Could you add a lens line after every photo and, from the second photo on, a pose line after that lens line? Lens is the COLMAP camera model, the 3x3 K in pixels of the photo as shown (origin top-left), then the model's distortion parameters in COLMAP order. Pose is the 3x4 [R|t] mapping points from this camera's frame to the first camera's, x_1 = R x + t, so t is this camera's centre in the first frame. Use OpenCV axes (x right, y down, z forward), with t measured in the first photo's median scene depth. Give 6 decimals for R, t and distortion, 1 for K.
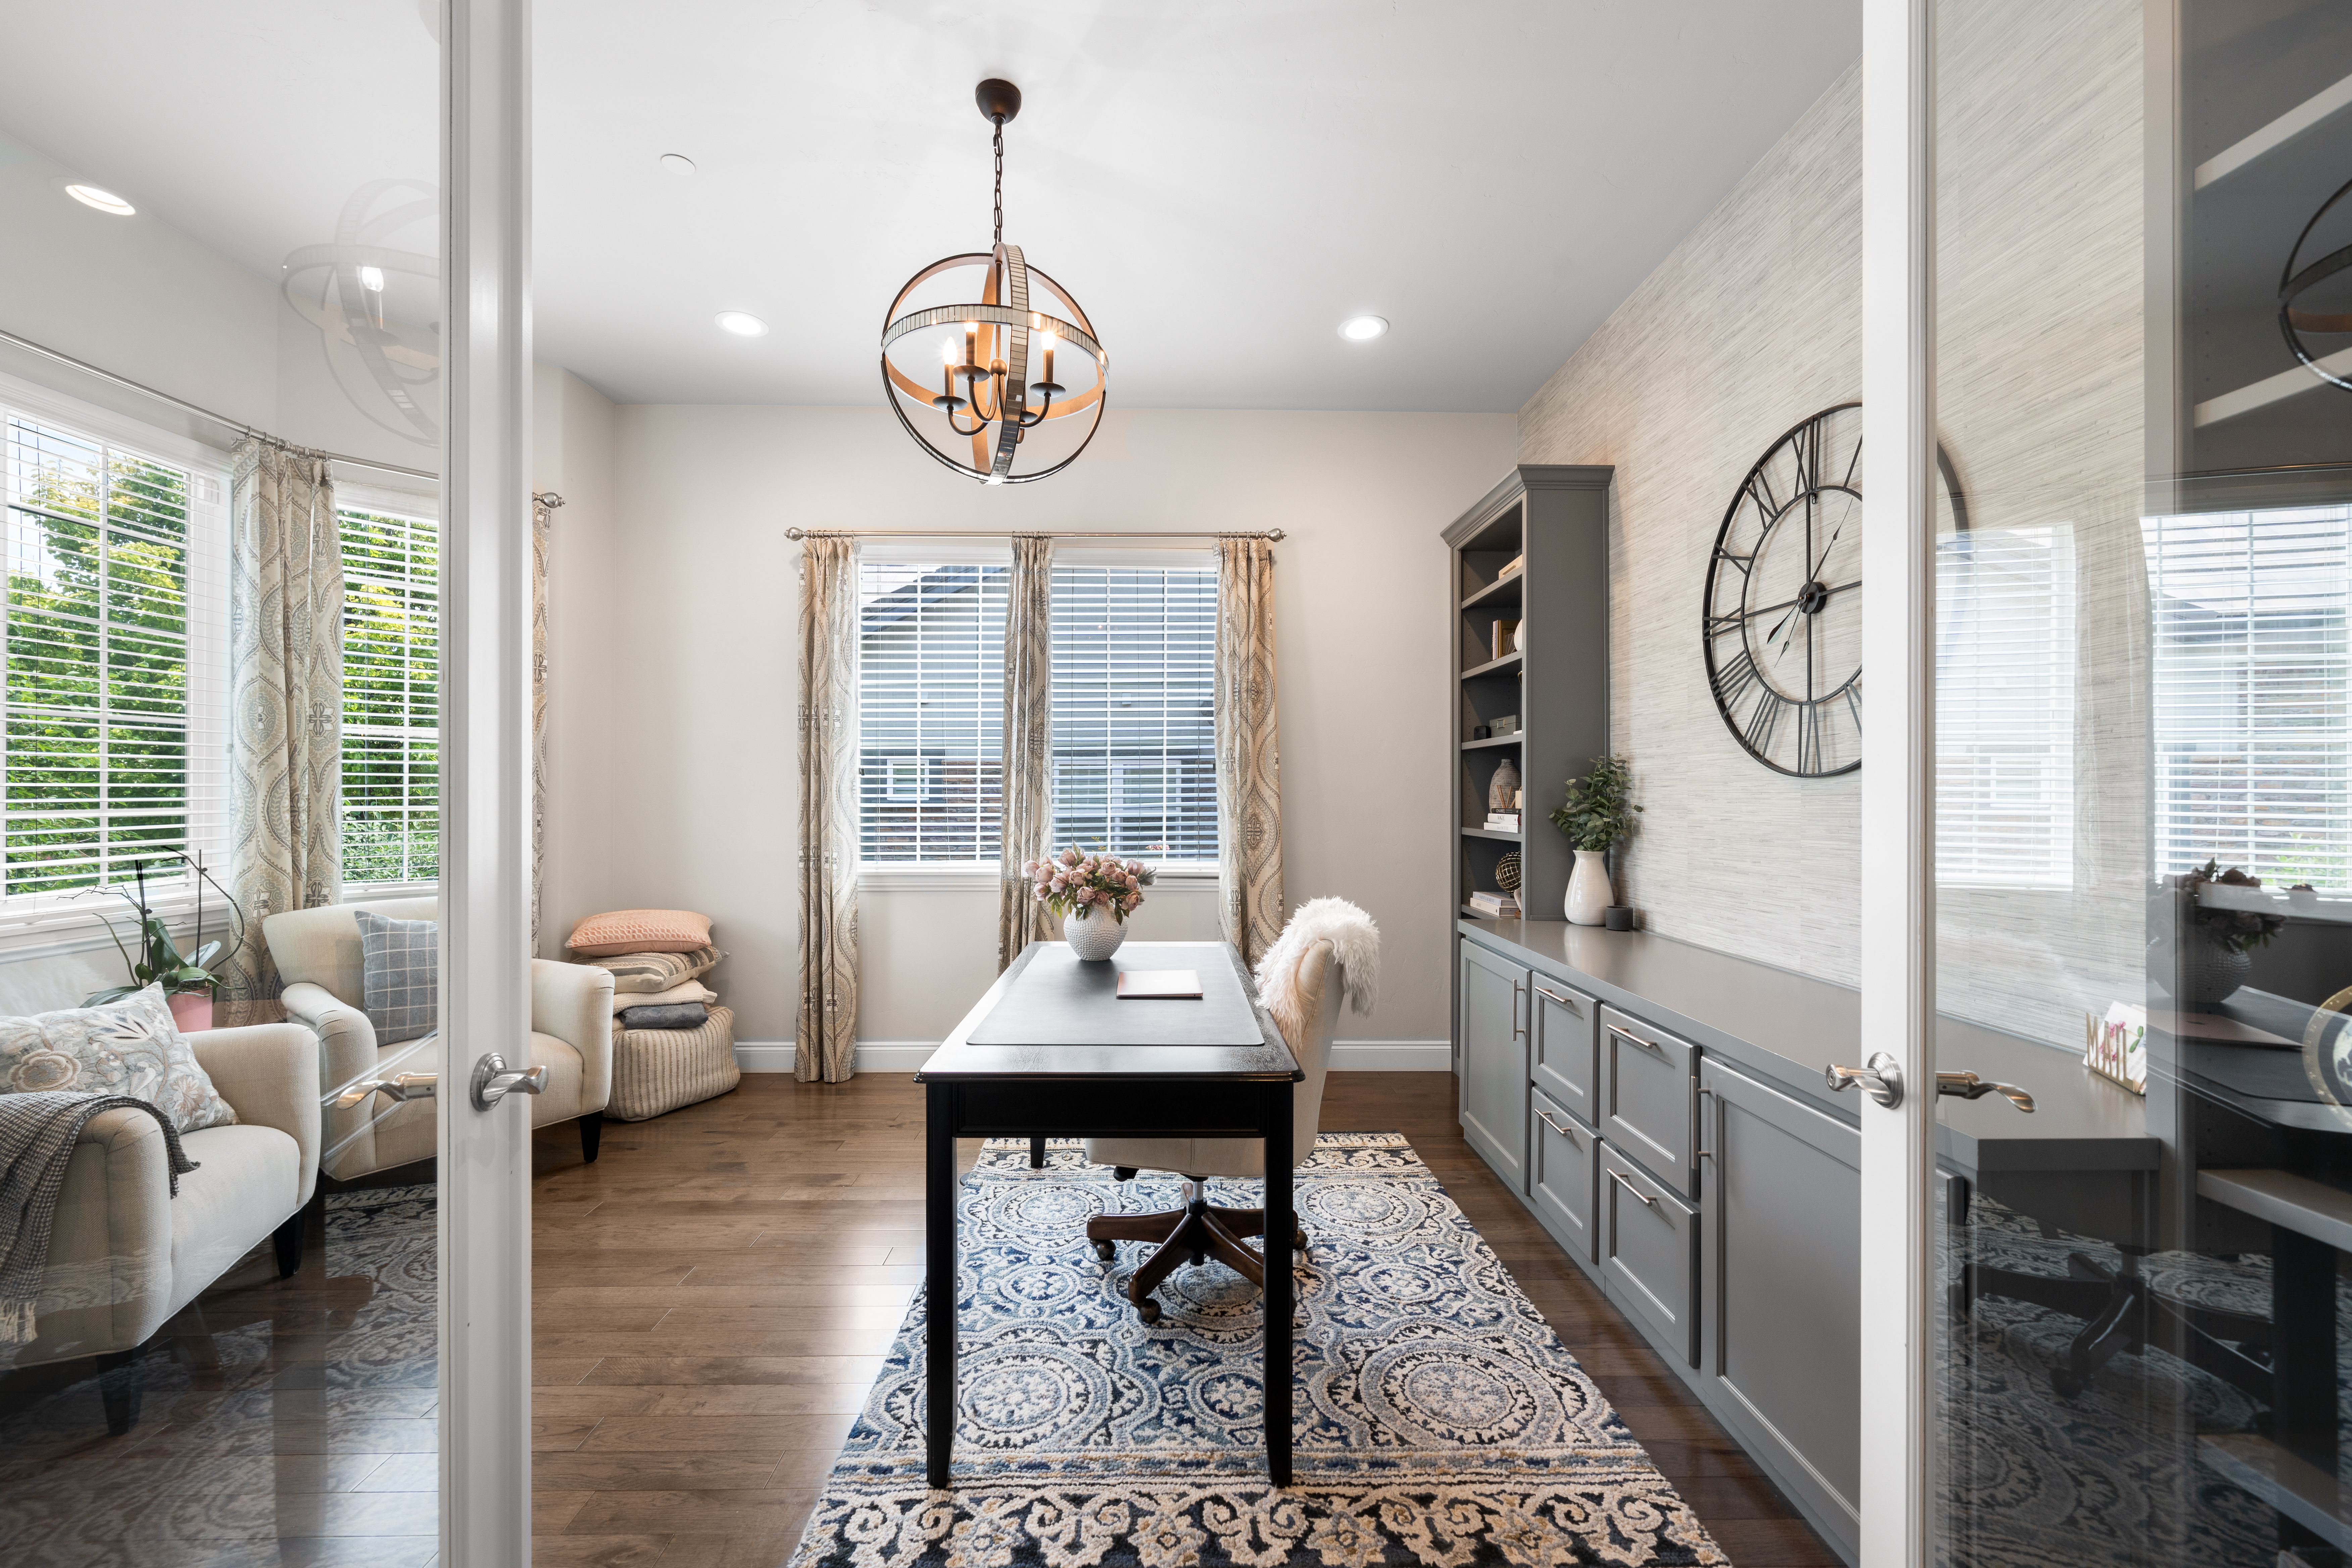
lens RADIAL K [[946.9, 0, 1178.2], [0, 946.9, 791.8], [0, 0, 1]] dist [-0.000652, -0.000172]
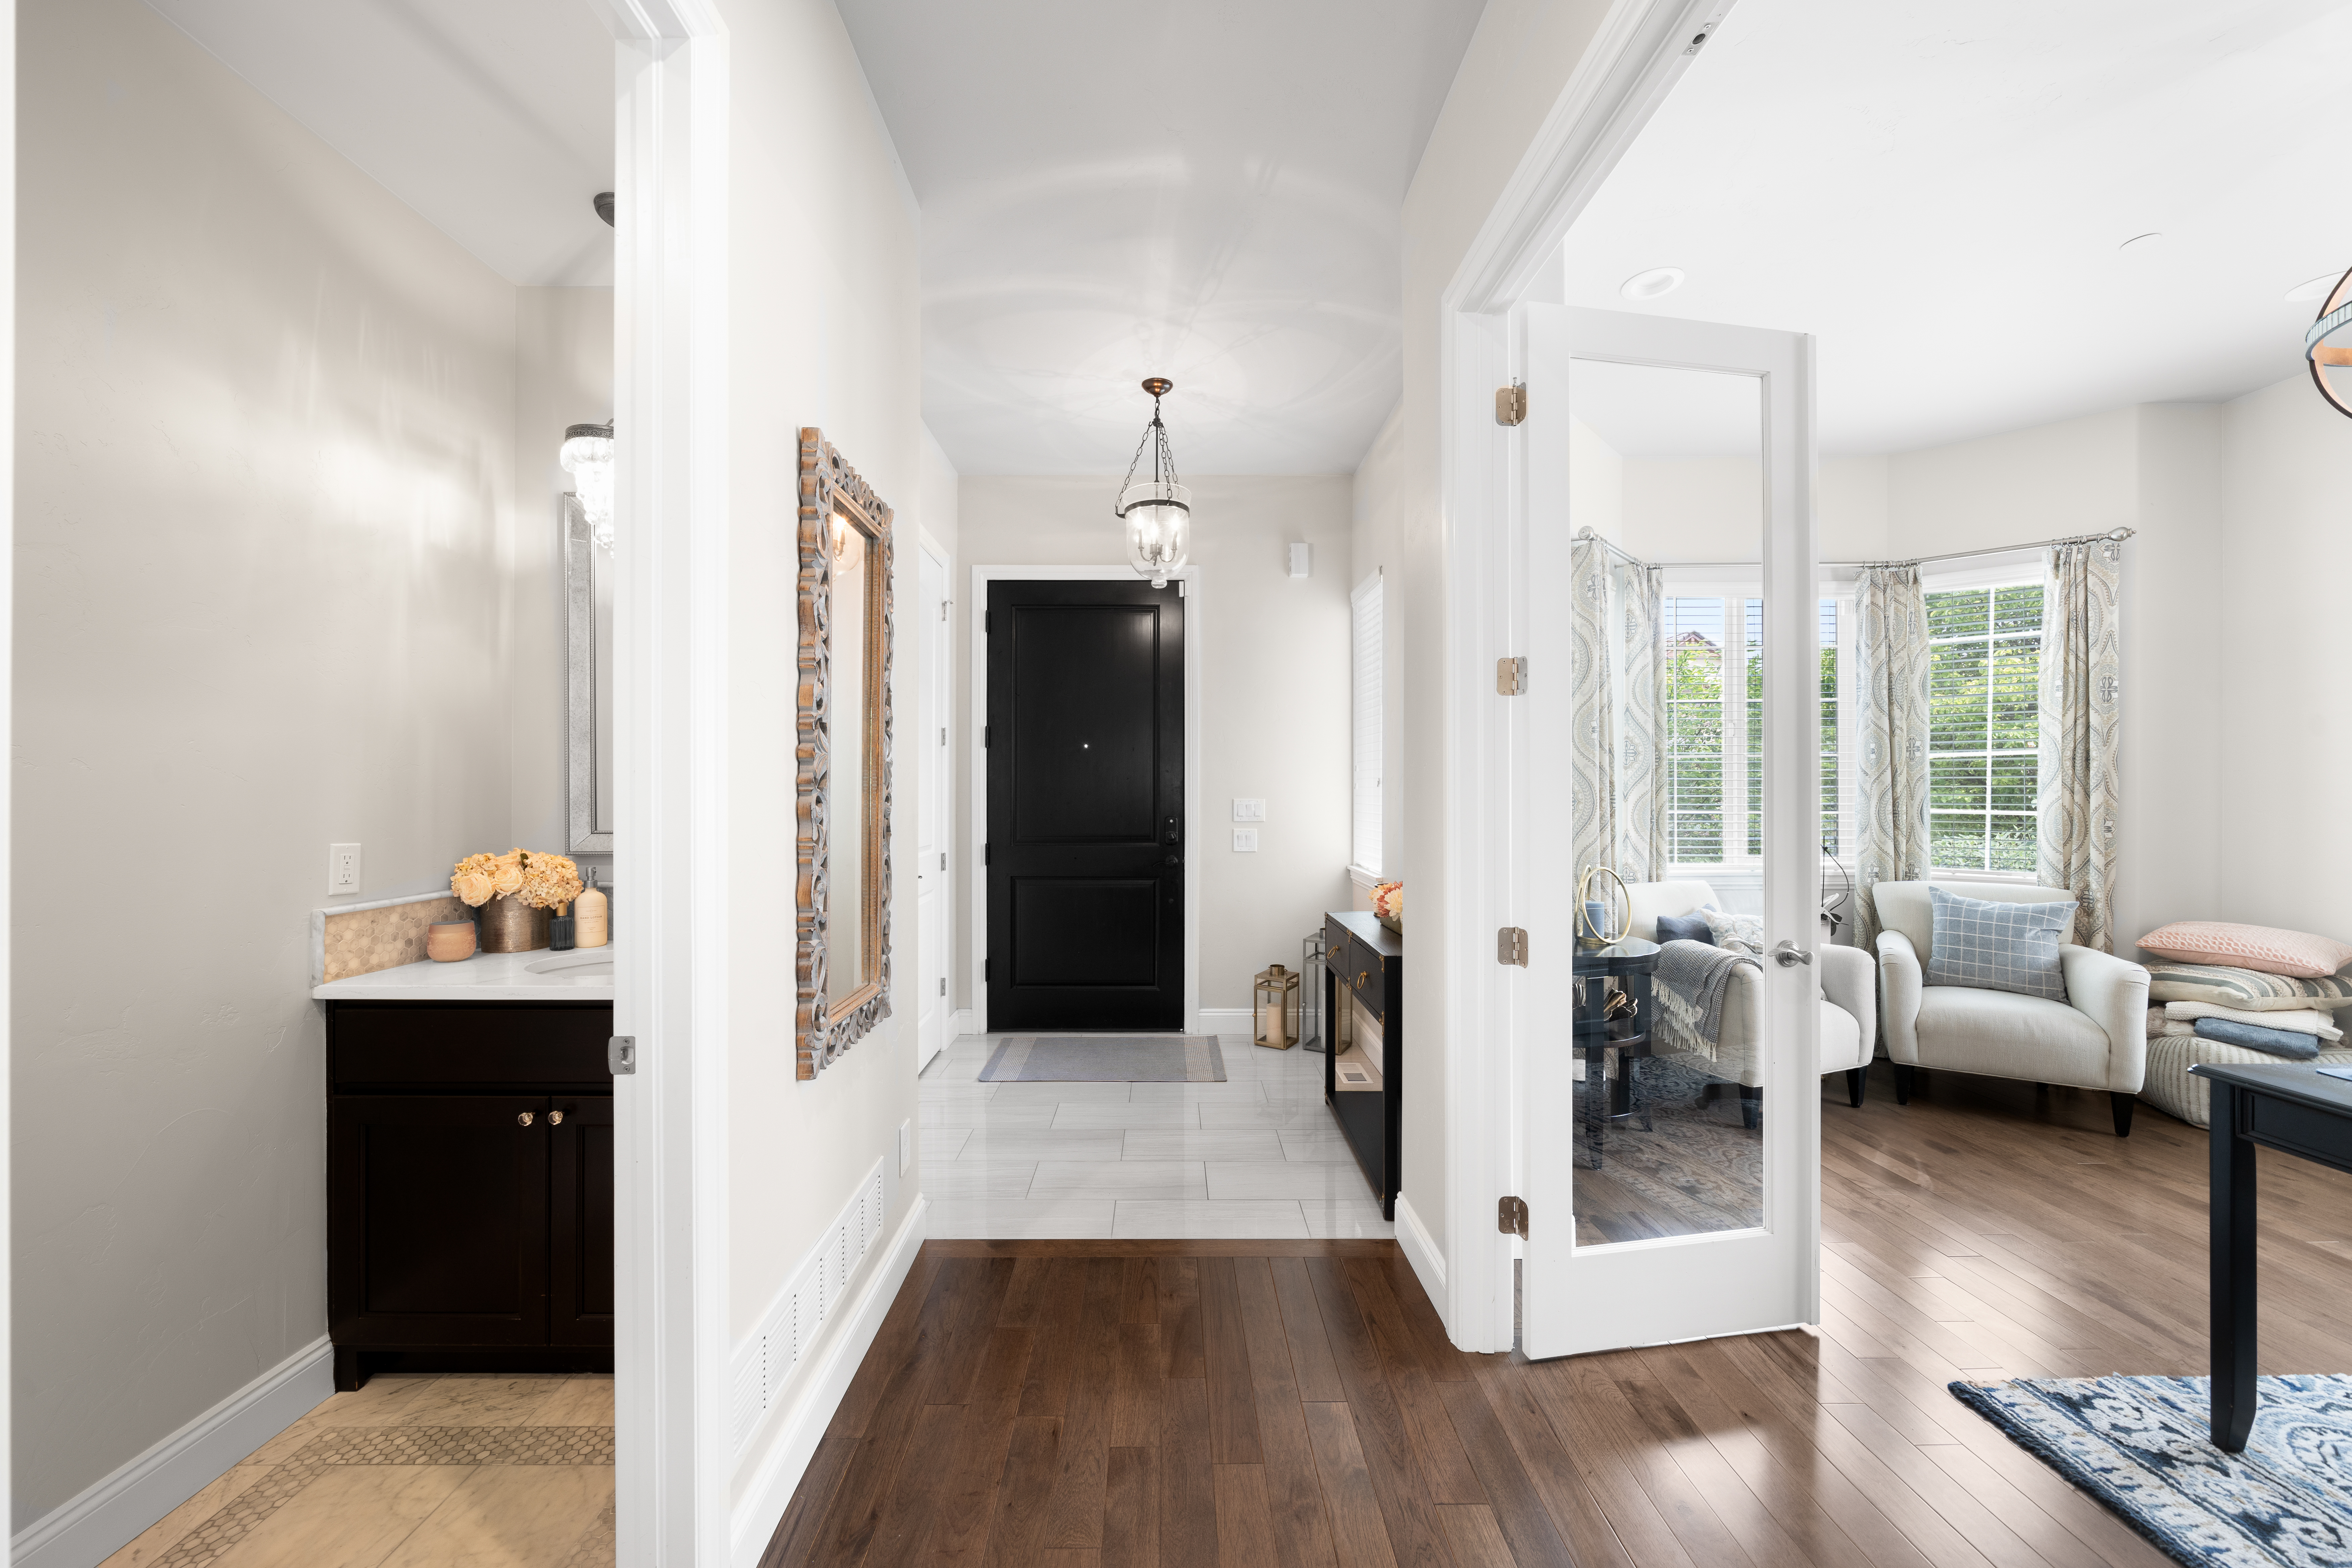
lens RADIAL K [[884.6, 0, 1179.6], [0, 884.6, 787.1], [0, 0, 1]] dist [-0.001759, -0.000129]
pose [[0.014629, -0.001275, -0.999892, 0.410868], [0.000089, 0.999999, -0.001274, -0.018093], [0.999893, -0.000071, 0.014630, -0.122524]]
